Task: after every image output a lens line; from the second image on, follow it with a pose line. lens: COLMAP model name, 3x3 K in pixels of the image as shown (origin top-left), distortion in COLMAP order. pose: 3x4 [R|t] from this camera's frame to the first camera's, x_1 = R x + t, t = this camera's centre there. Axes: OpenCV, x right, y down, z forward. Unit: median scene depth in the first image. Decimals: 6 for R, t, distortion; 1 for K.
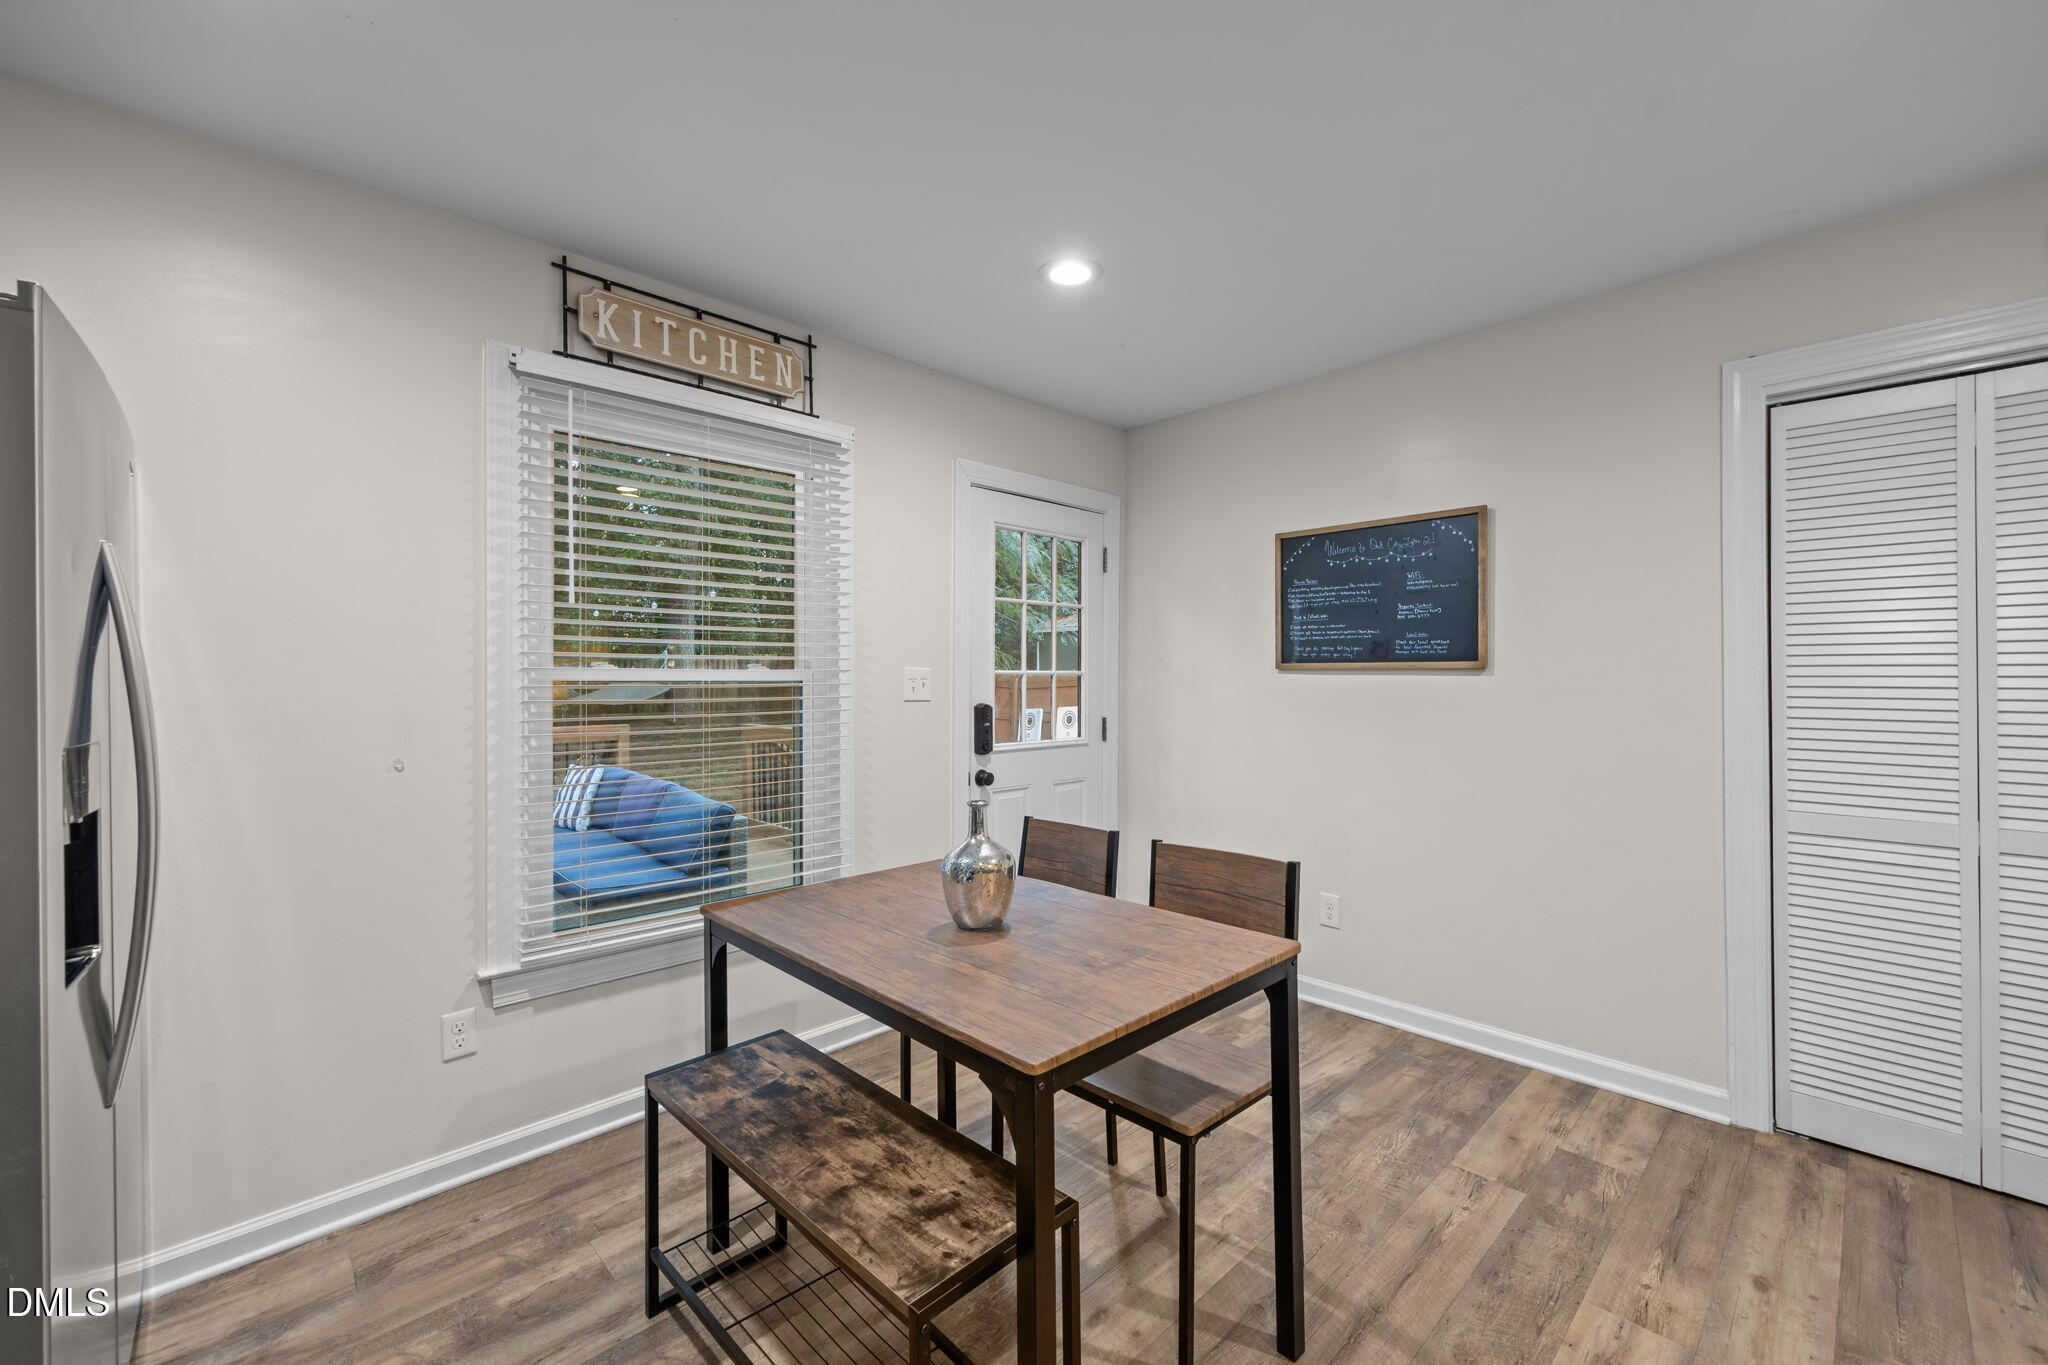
lens RADIAL K [[822.9, 0, 1050.7], [0, 822.9, 675.3], [0, 0, 1]] dist [-0.000335, -0.000150]
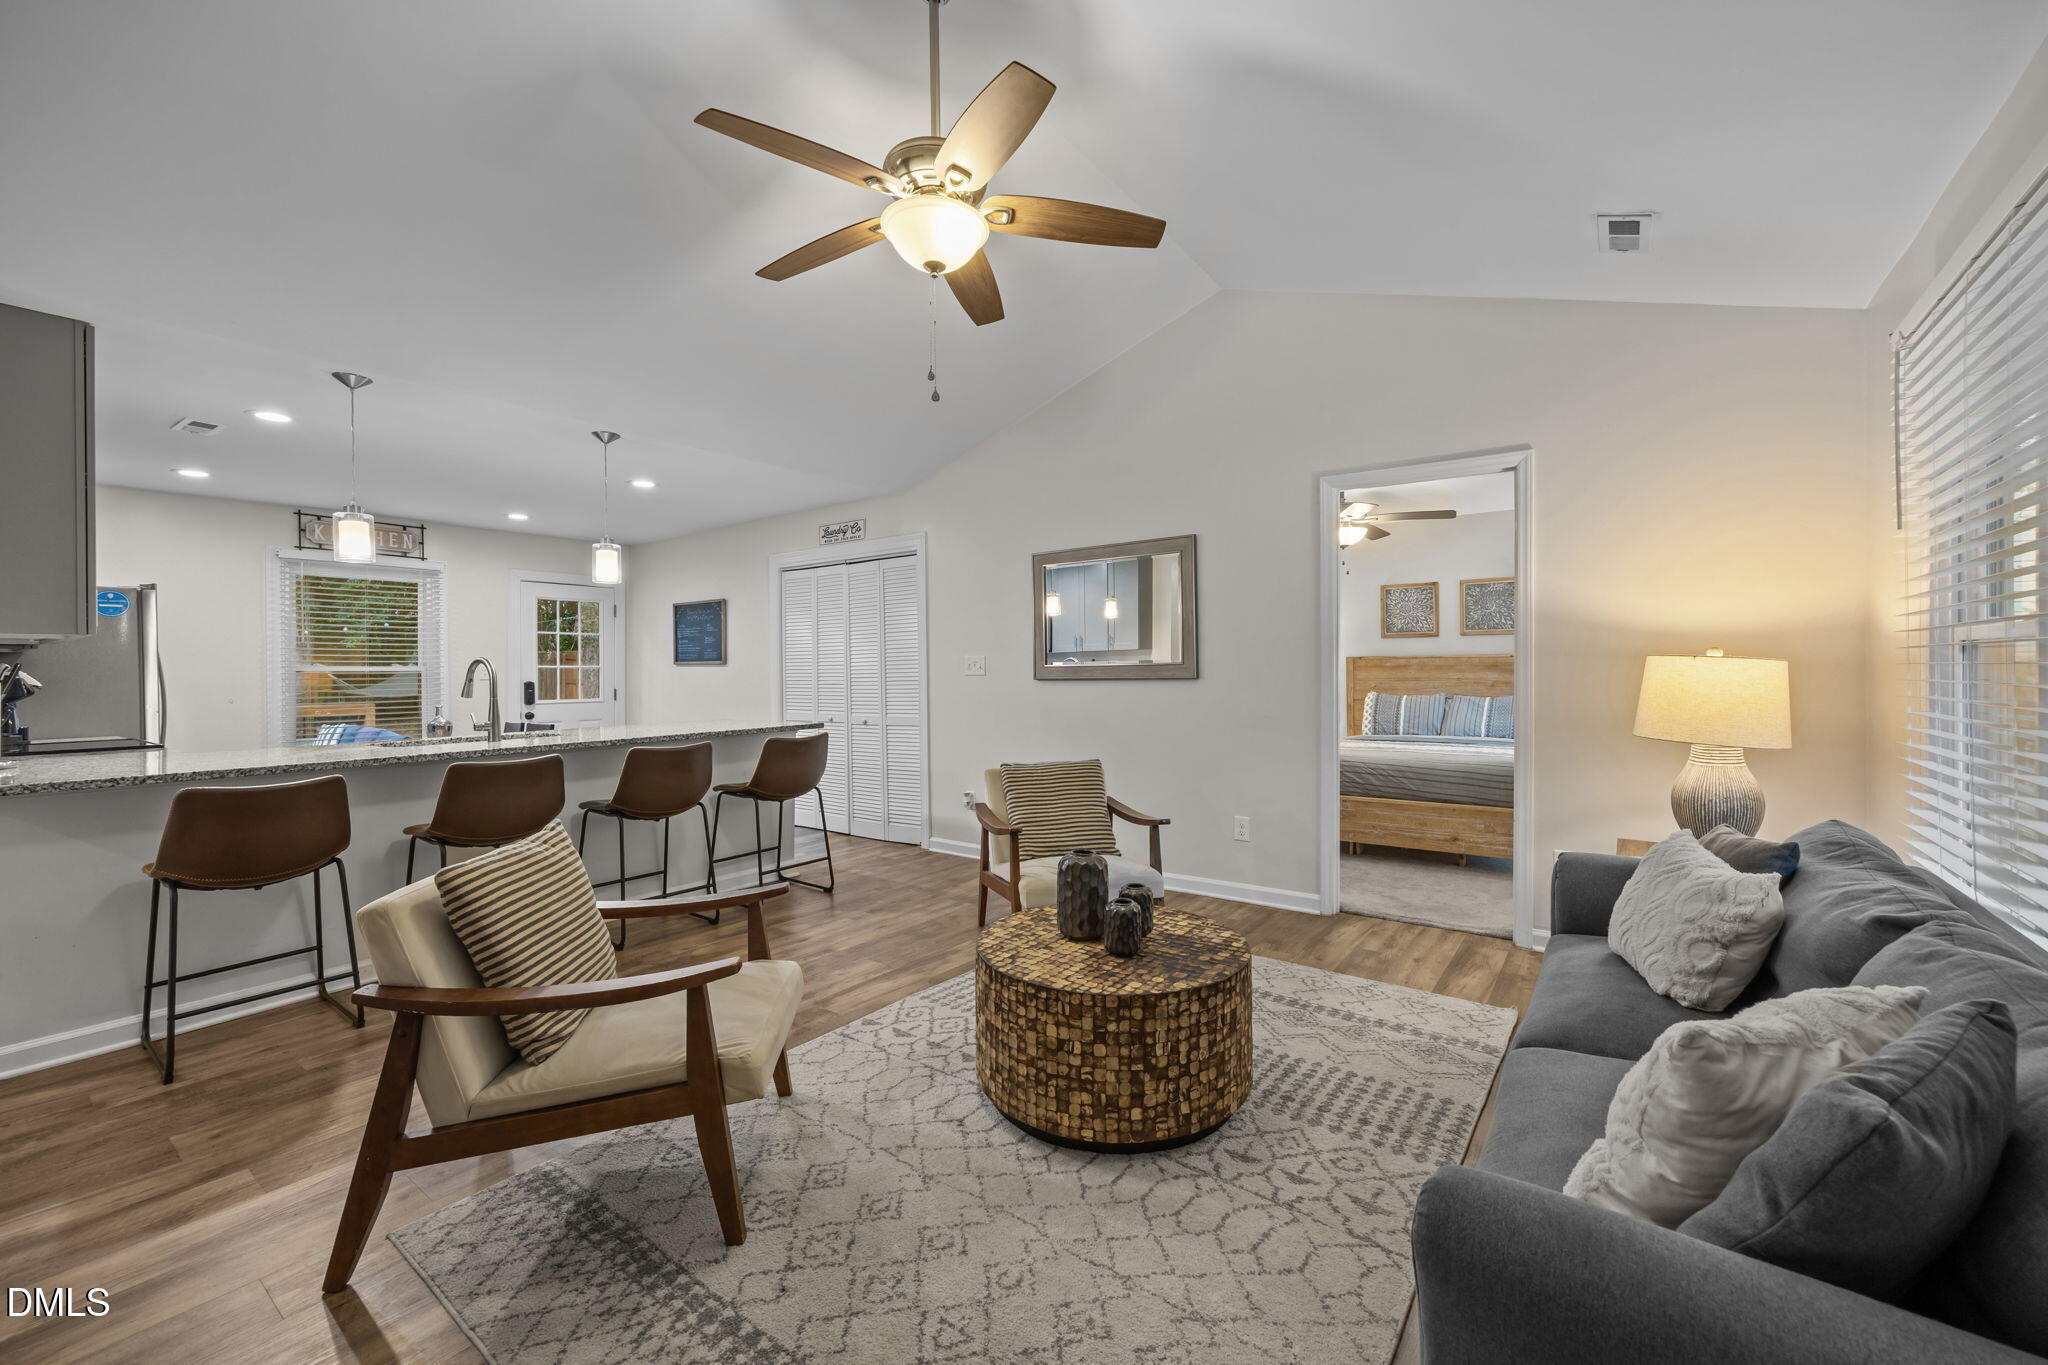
lens RADIAL K [[806.3, 0, 1028.4], [0, 806.3, 663.1], [0, 0, 1]] dist [0.008777, -0.000509]
pose [[0.988895, -0.004461, 0.148551, 1.156974], [0.005210, 0.999976, -0.004654, 0.004337], [-0.148527, 0.005377, 0.988894, -1.667170]]
